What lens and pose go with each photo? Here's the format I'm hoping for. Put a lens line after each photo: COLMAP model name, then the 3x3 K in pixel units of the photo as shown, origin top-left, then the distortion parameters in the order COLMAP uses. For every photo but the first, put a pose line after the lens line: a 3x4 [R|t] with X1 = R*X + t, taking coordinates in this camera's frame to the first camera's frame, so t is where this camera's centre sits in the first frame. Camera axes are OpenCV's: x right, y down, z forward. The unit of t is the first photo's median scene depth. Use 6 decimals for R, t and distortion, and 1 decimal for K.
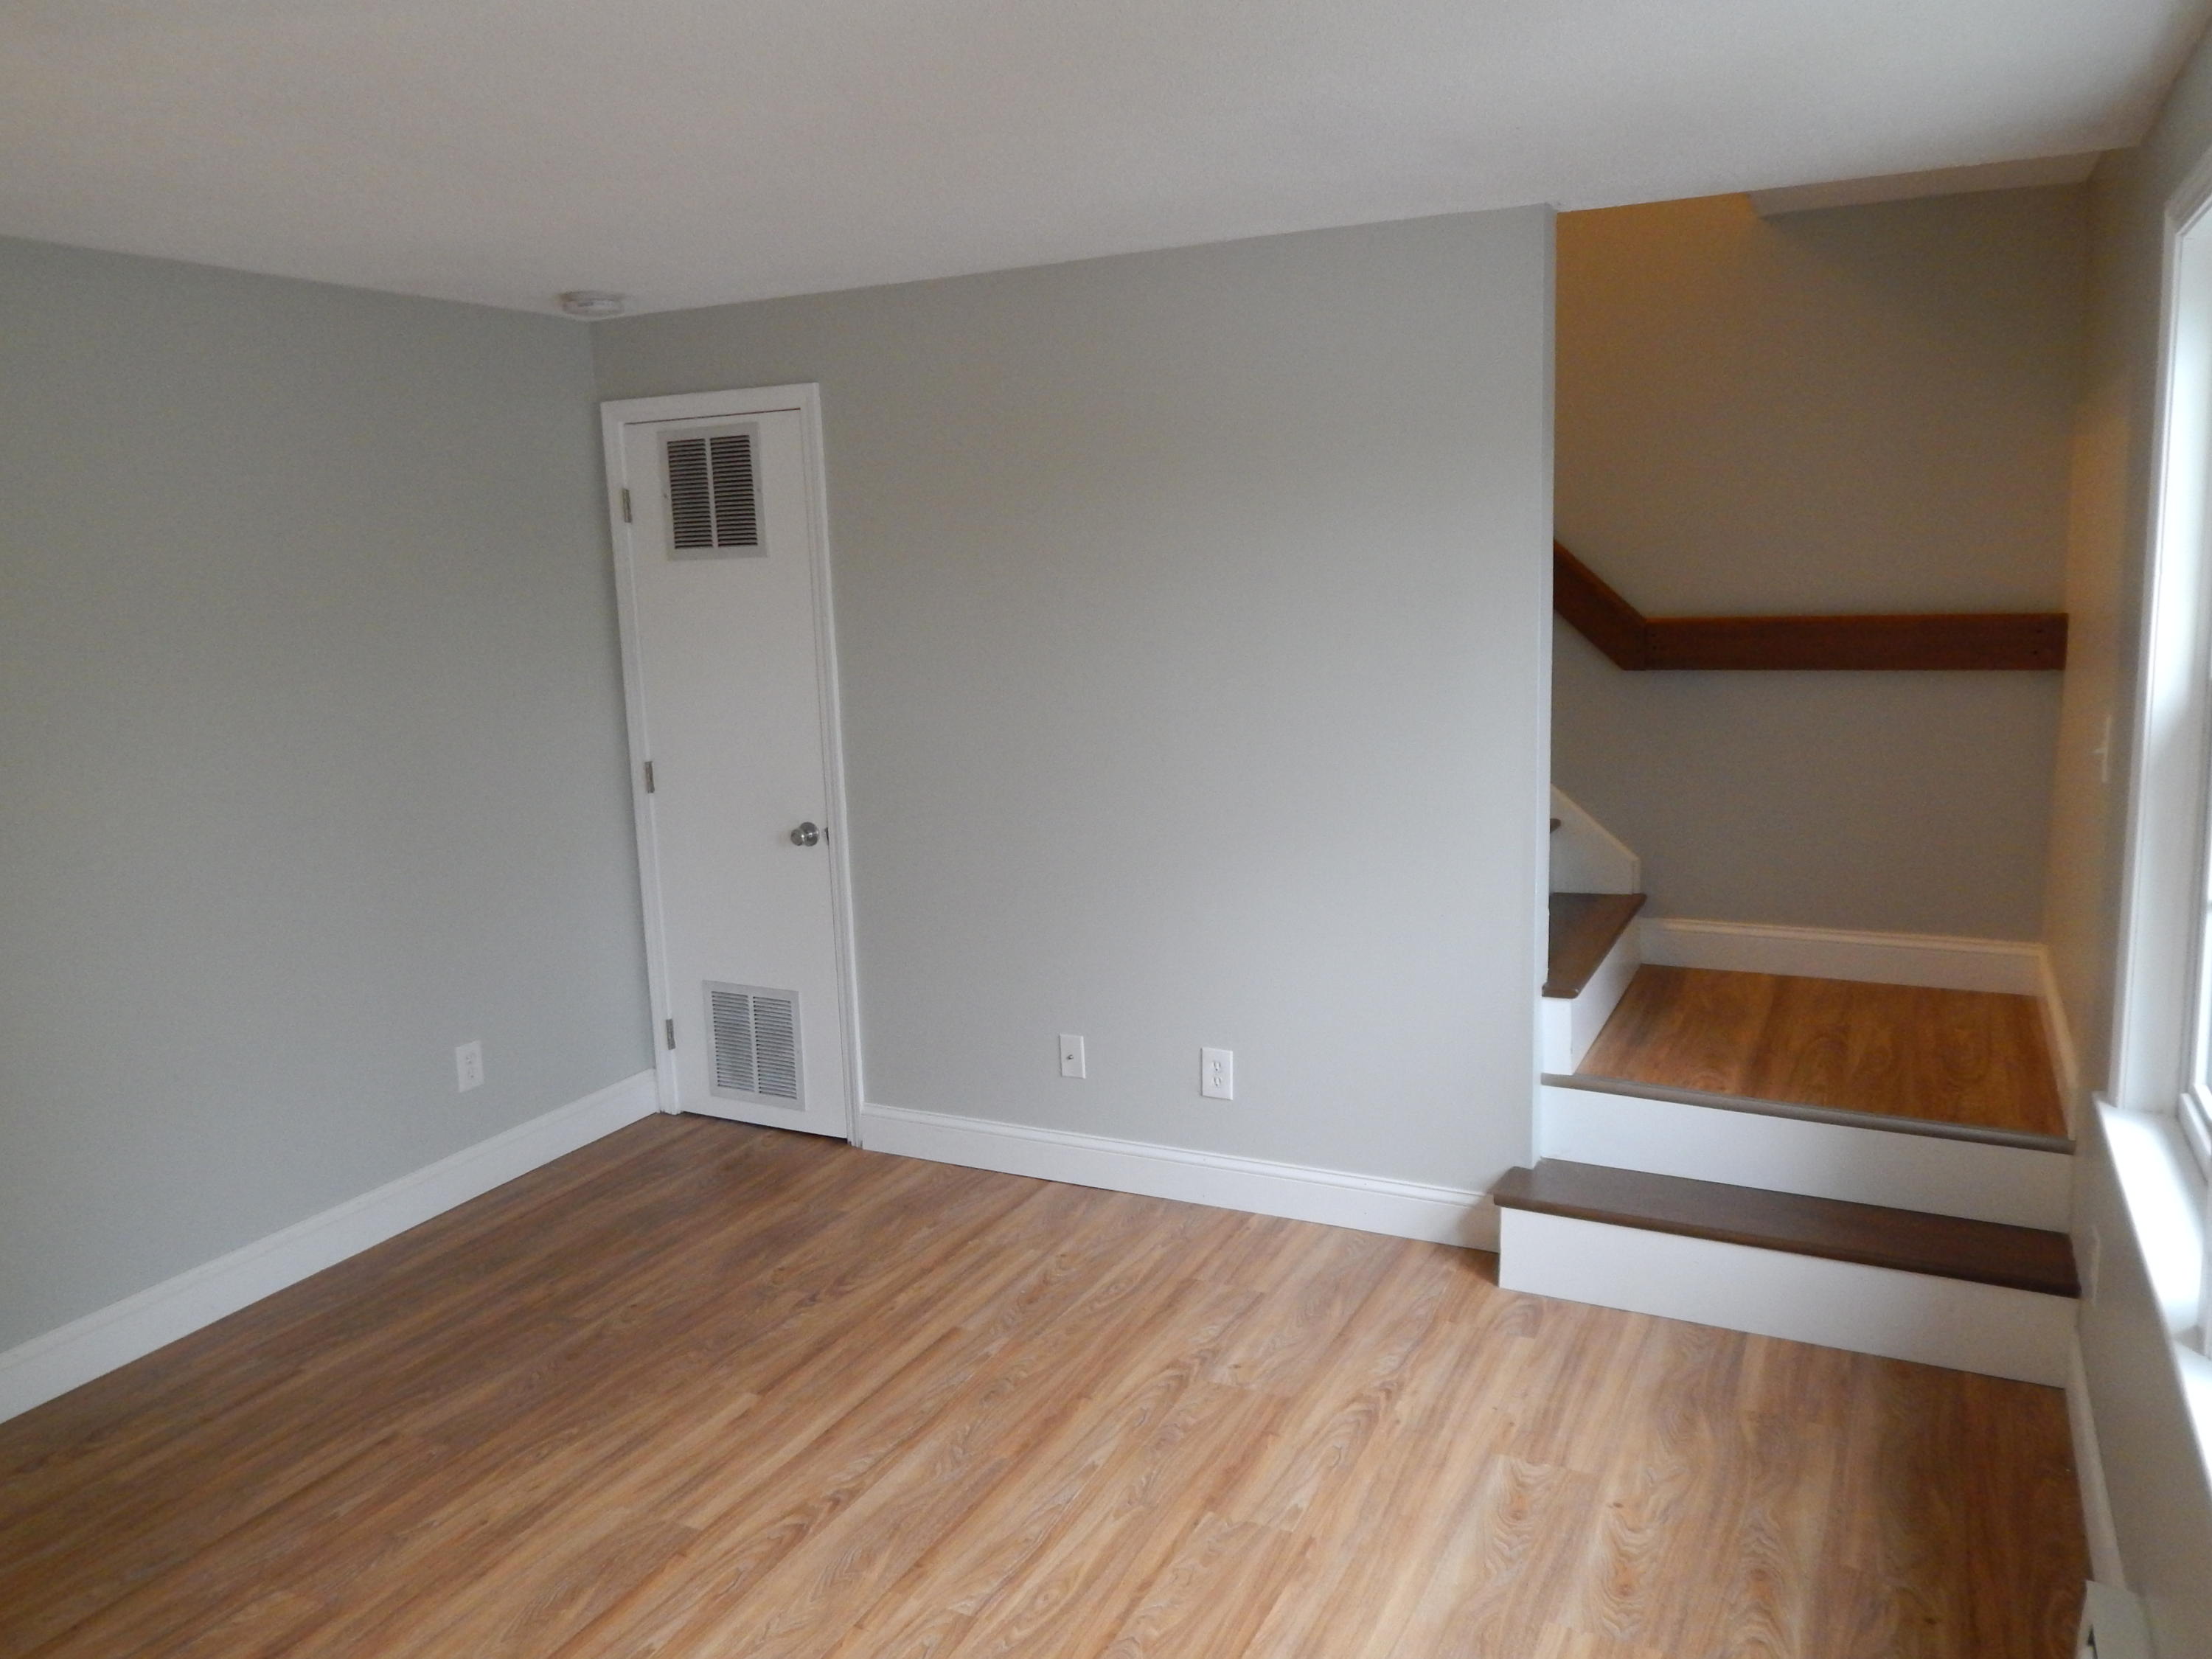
lens RADIAL K [[1616.2, 0, 1108.2], [0, 1616.2, 814.0], [0, 0, 1]] dist [-0.000544, -0.006858]
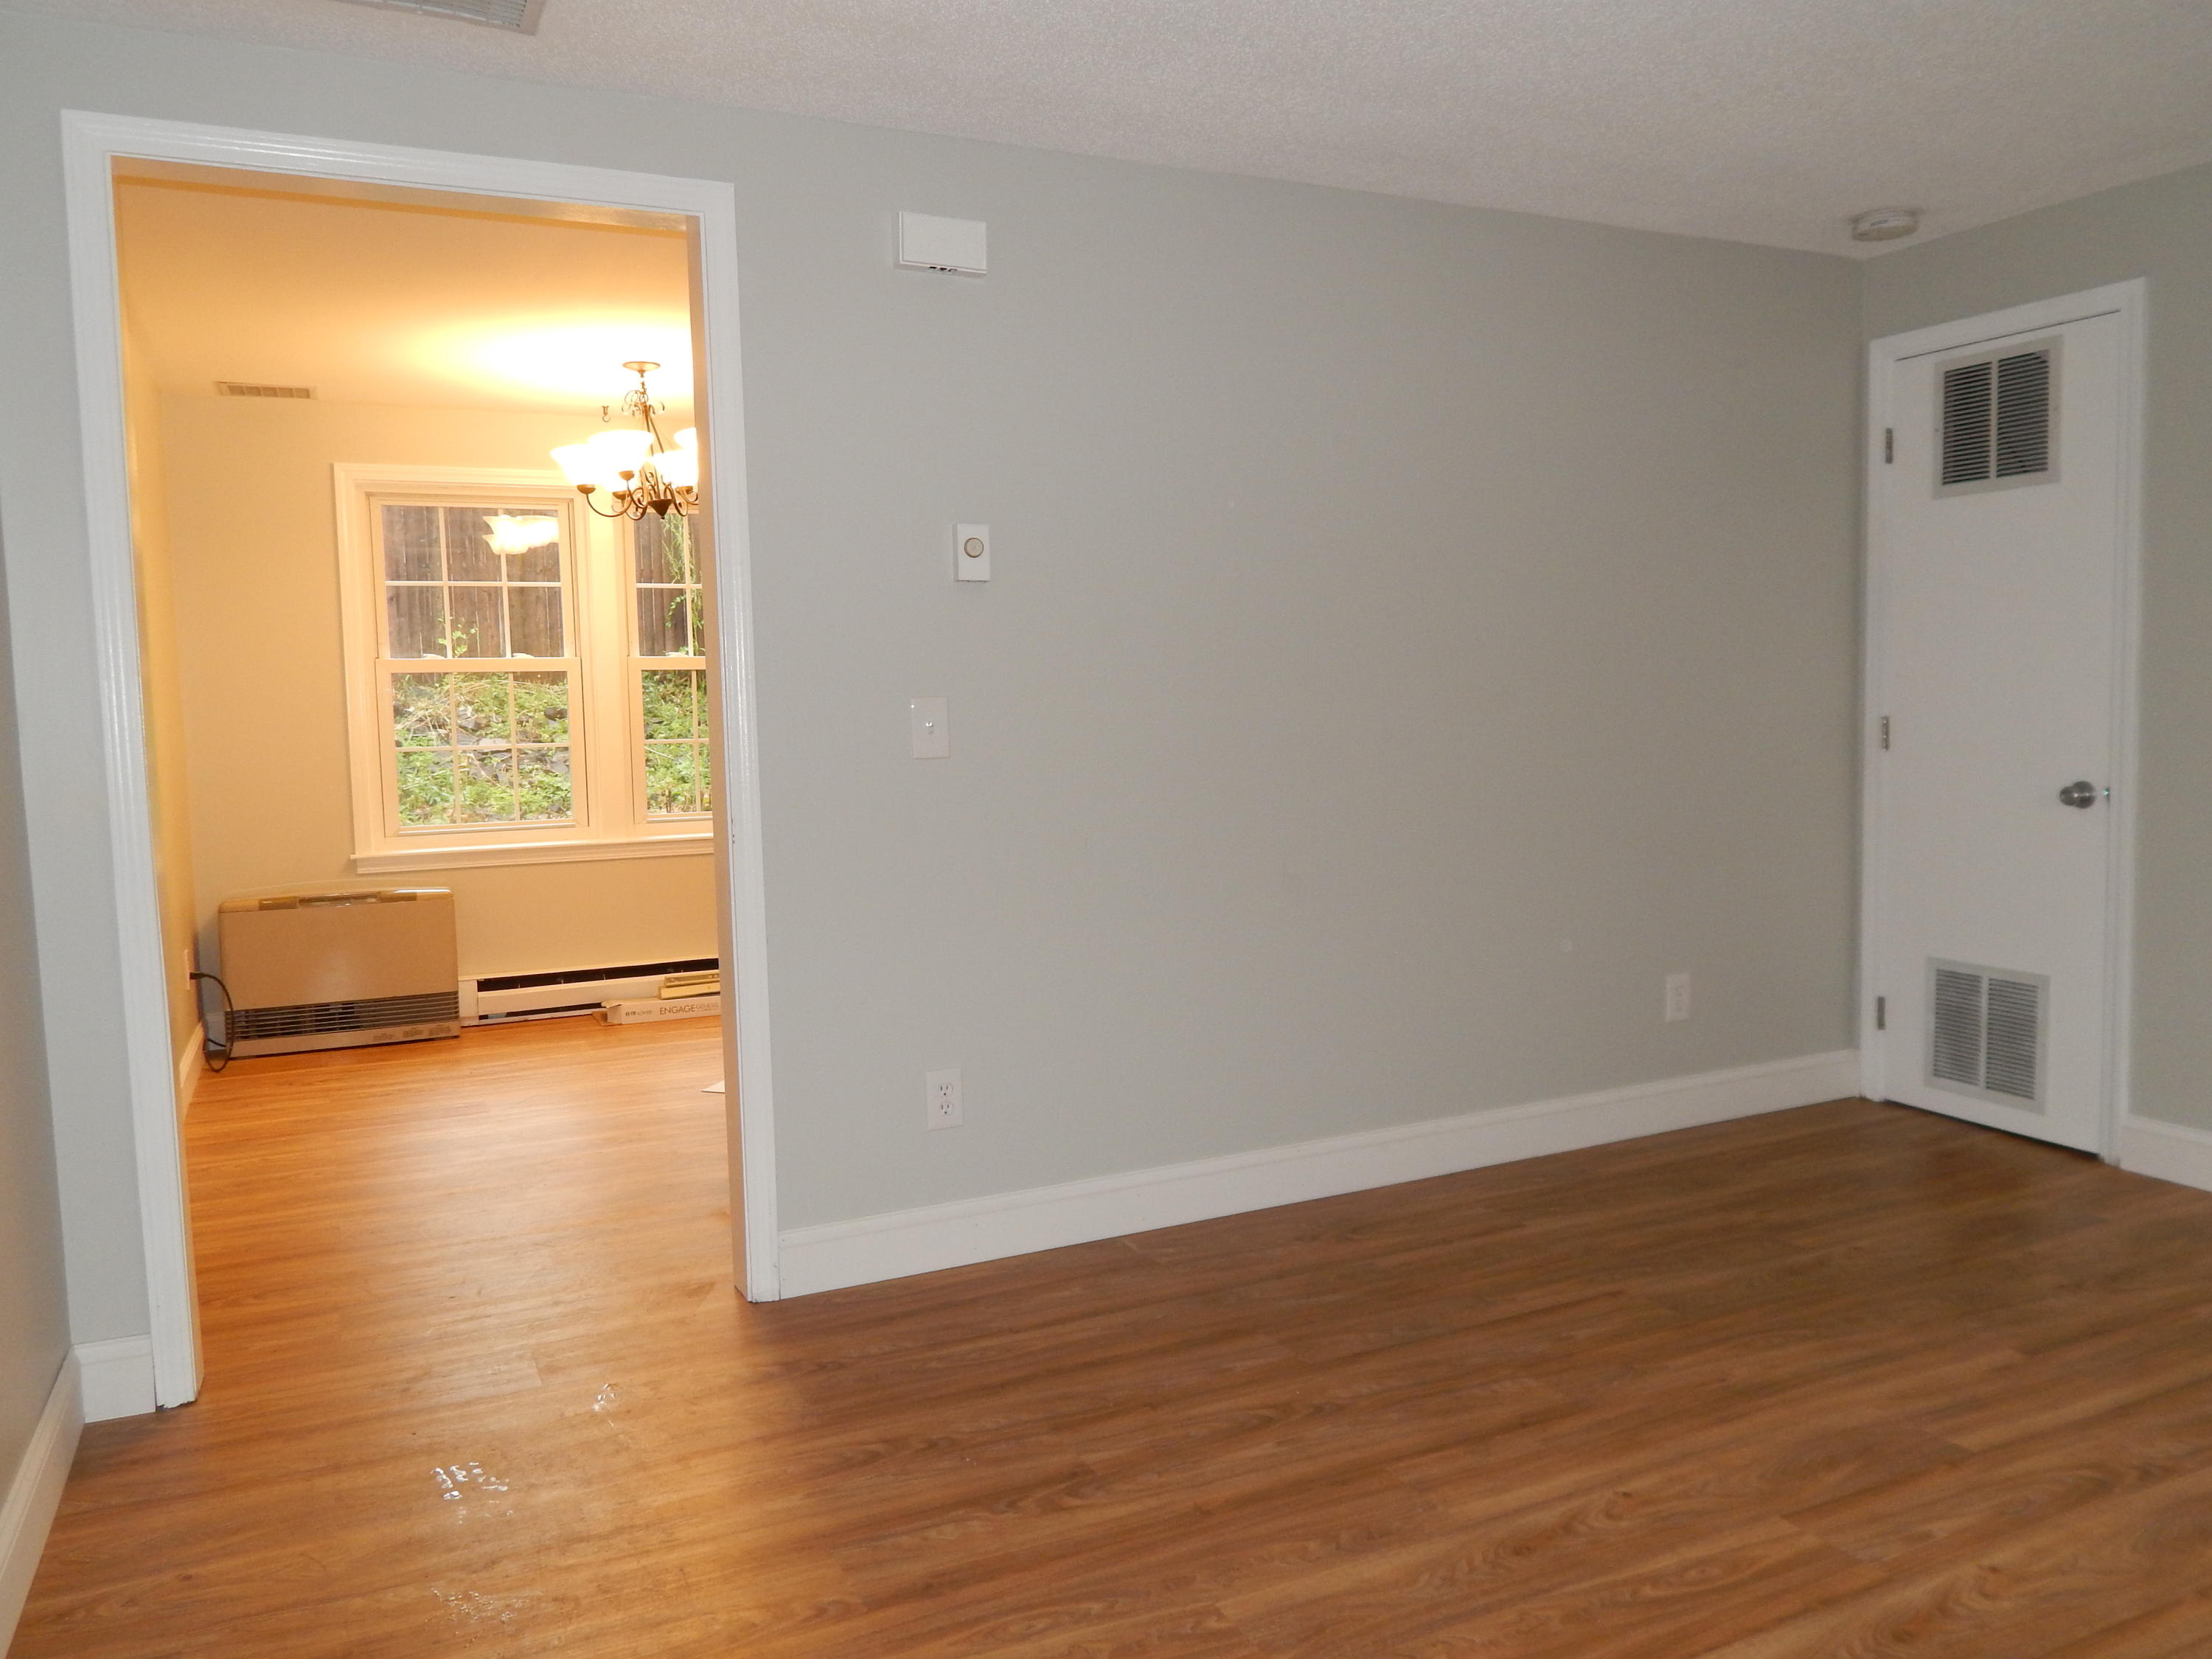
lens RADIAL K [[1616.2, 0, 1105.2], [0, 1616.2, 824.8], [0, 0, 1]] dist [-0.000544, -0.006858]
pose [[0.789273, 0.066398, -0.610442, -0.081064], [-0.103678, 0.994274, -0.025903, 0.127489], [0.605226, 0.083734, 0.791637, -0.018766]]
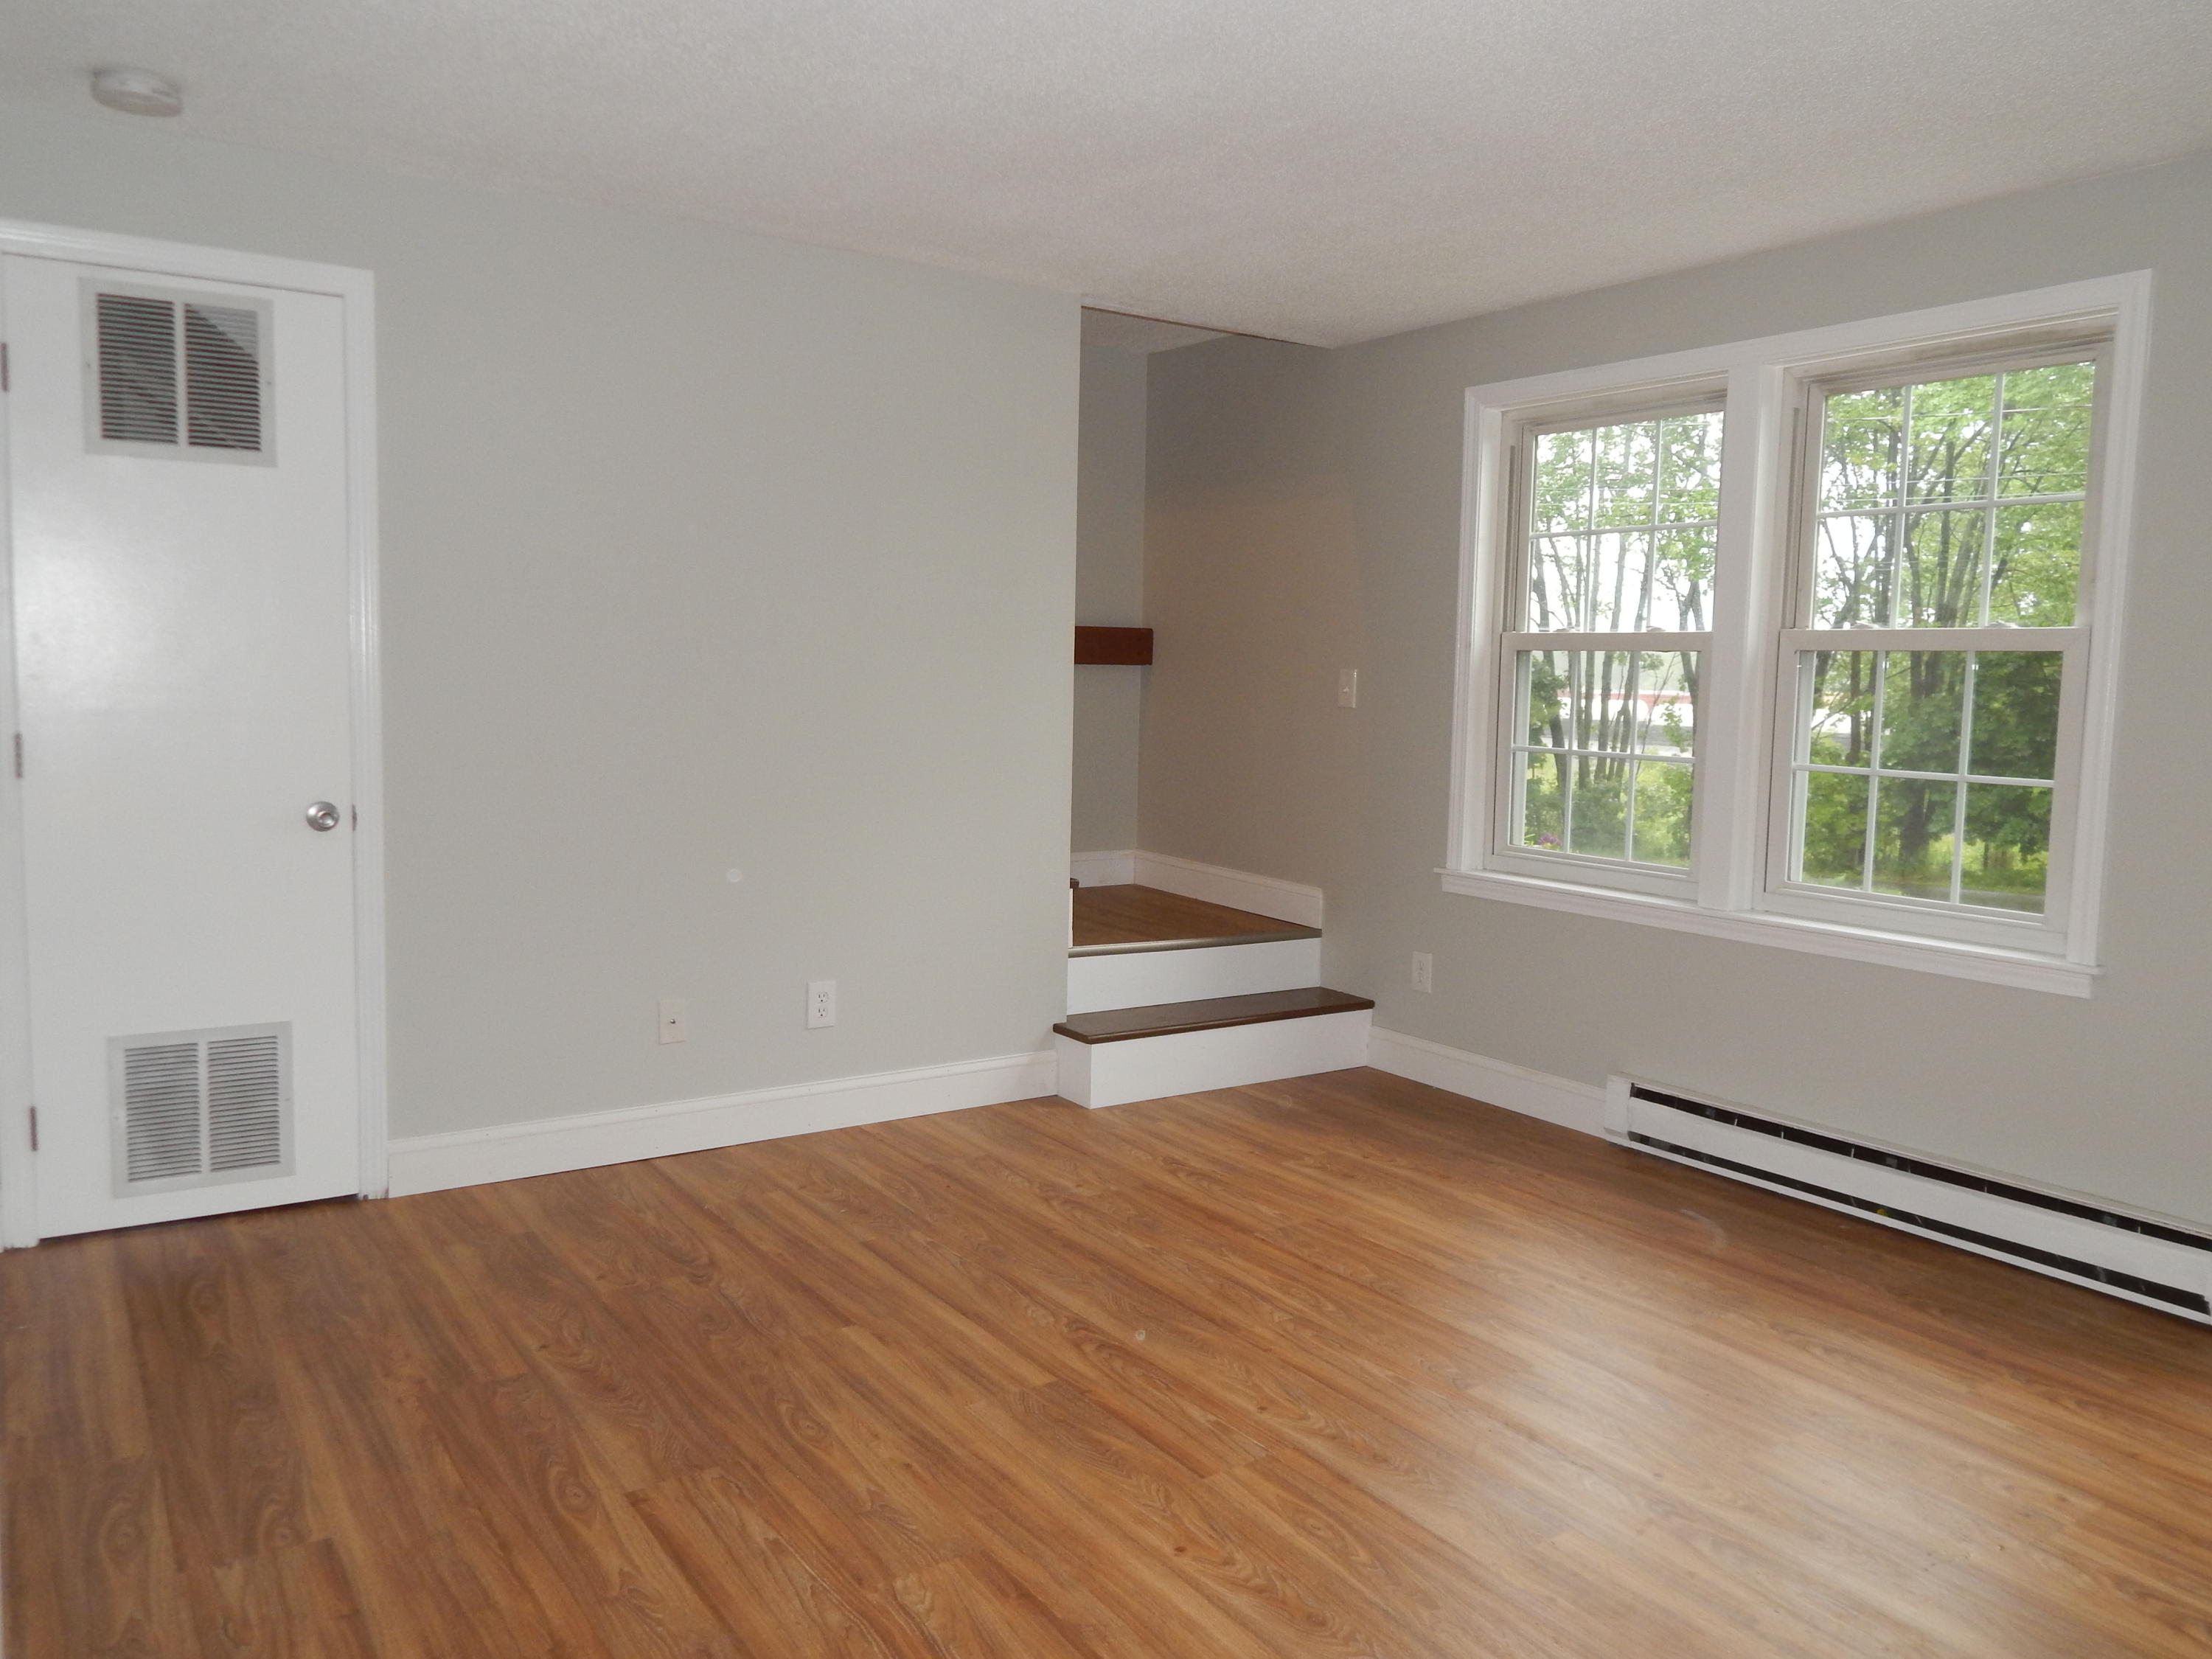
lens RADIAL K [[1616.2, 0, 1105.8], [0, 1616.2, 811.3], [0, 0, 1]] dist [-0.000544, -0.006858]
pose [[0.490864, -0.035034, 0.870532, -0.832445], [0.100739, 0.994772, -0.016769, 0.075207], [-0.865393, 0.095928, 0.491827, 0.317189]]
